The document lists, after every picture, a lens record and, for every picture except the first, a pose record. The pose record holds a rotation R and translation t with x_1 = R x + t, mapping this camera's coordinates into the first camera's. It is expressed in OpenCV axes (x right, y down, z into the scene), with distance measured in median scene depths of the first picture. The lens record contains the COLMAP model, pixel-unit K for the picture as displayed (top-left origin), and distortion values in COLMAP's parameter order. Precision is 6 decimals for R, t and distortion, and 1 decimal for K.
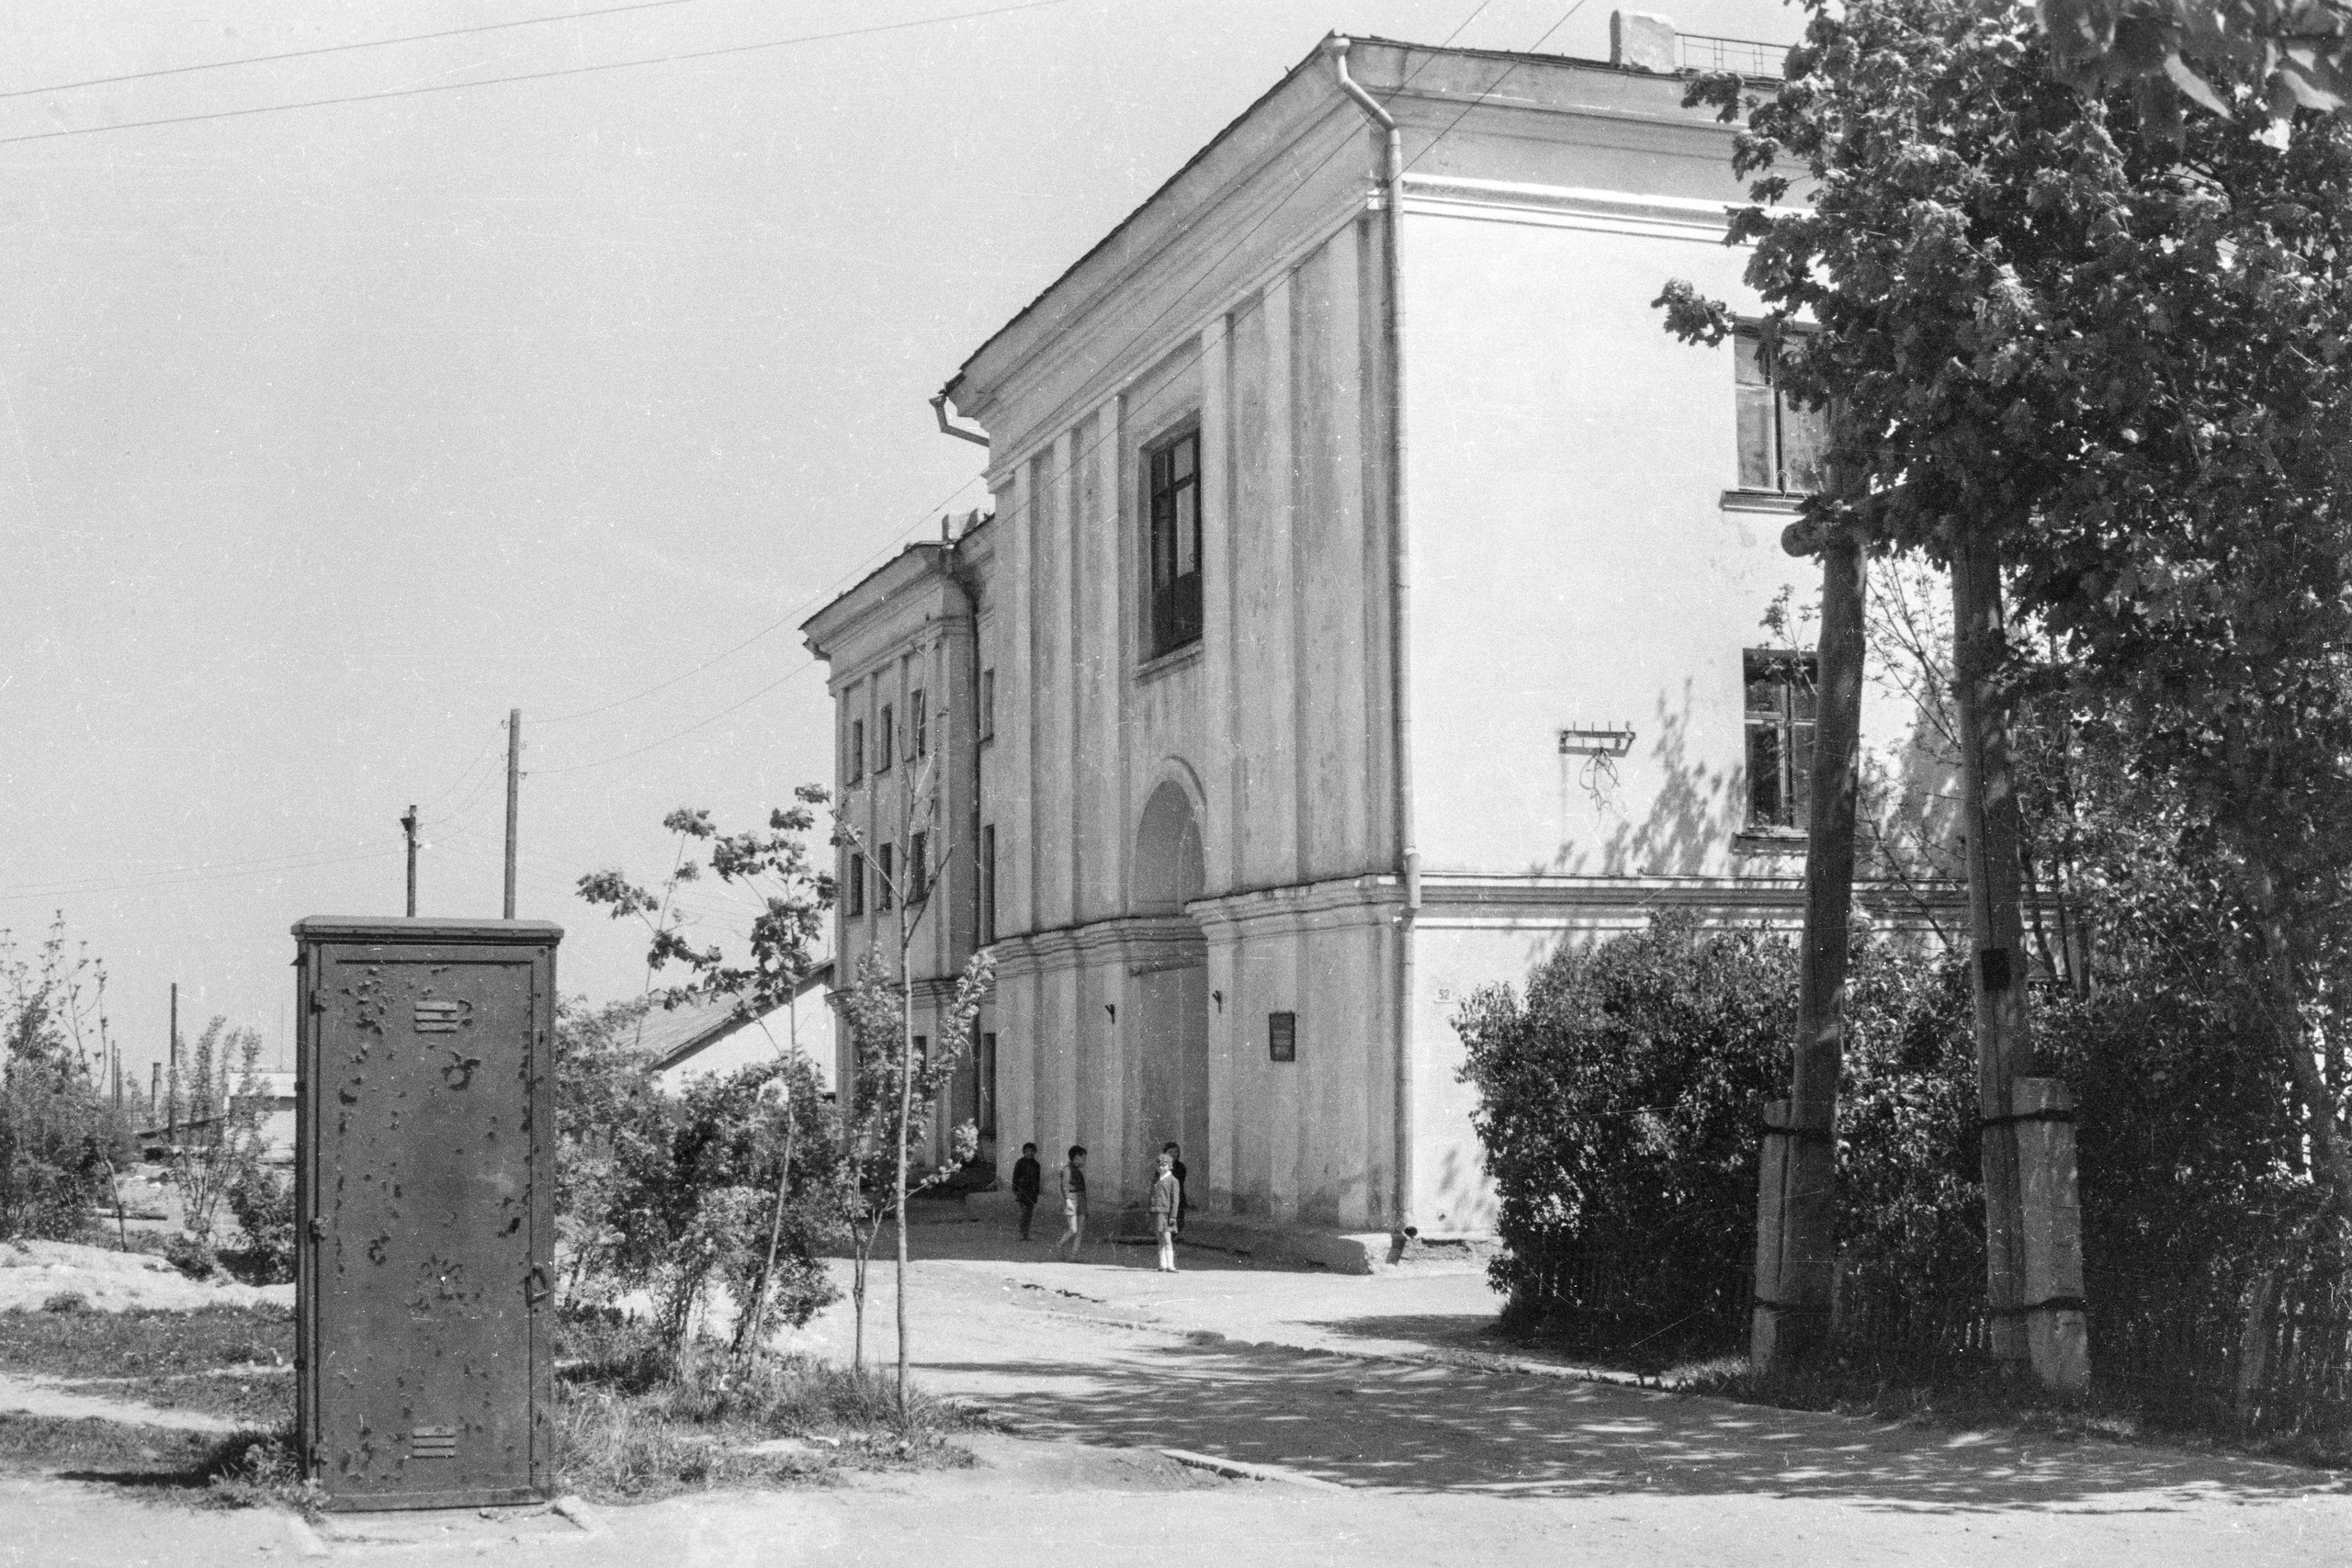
lens RADIAL K [[3190.9, 0, 1089.2], [0, 3190.9, 780.8], [0, 0, 1]] dist [0.130789, -0.003916]
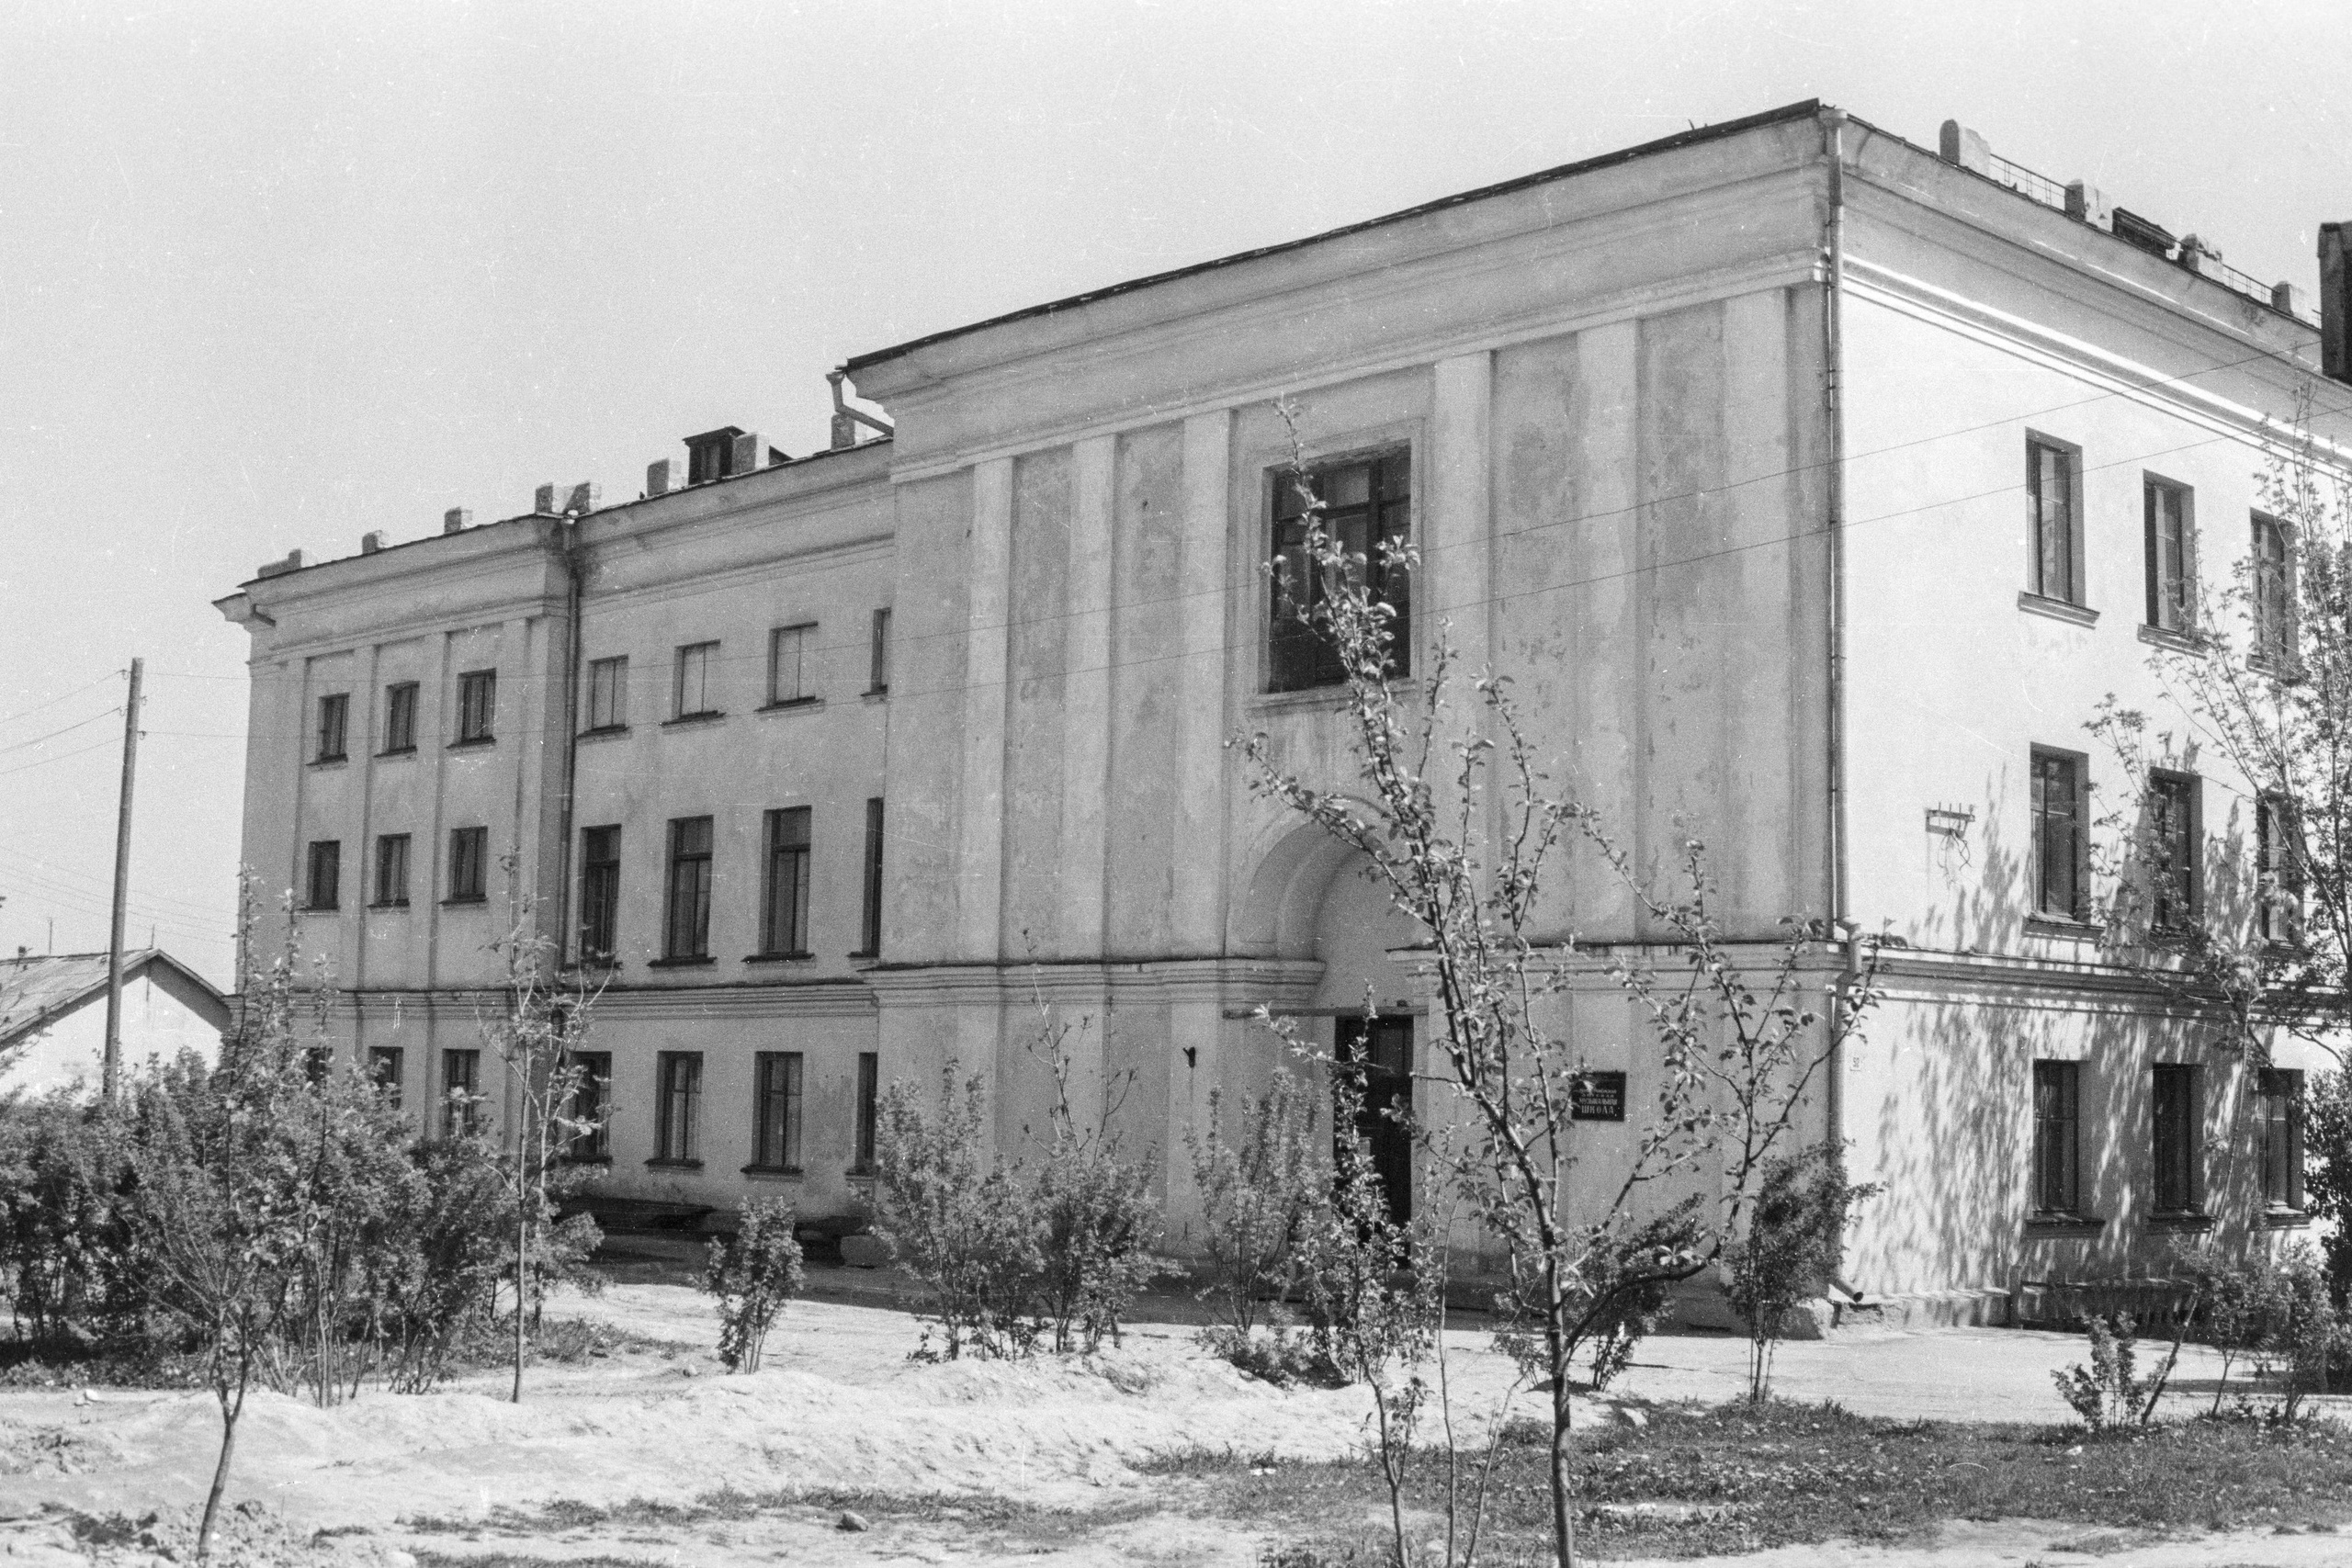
lens RADIAL K [[3190.9, 0, 1089.2], [0, 3190.9, 780.8], [0, 0, 1]] dist [0.130789, -0.003916]
pose [[0.879977, 0.073651, 0.469272, -0.570853], [-0.072010, 0.997173, -0.021471, 0.016693], [-0.469527, -0.014898, 0.882792, 0.207845]]
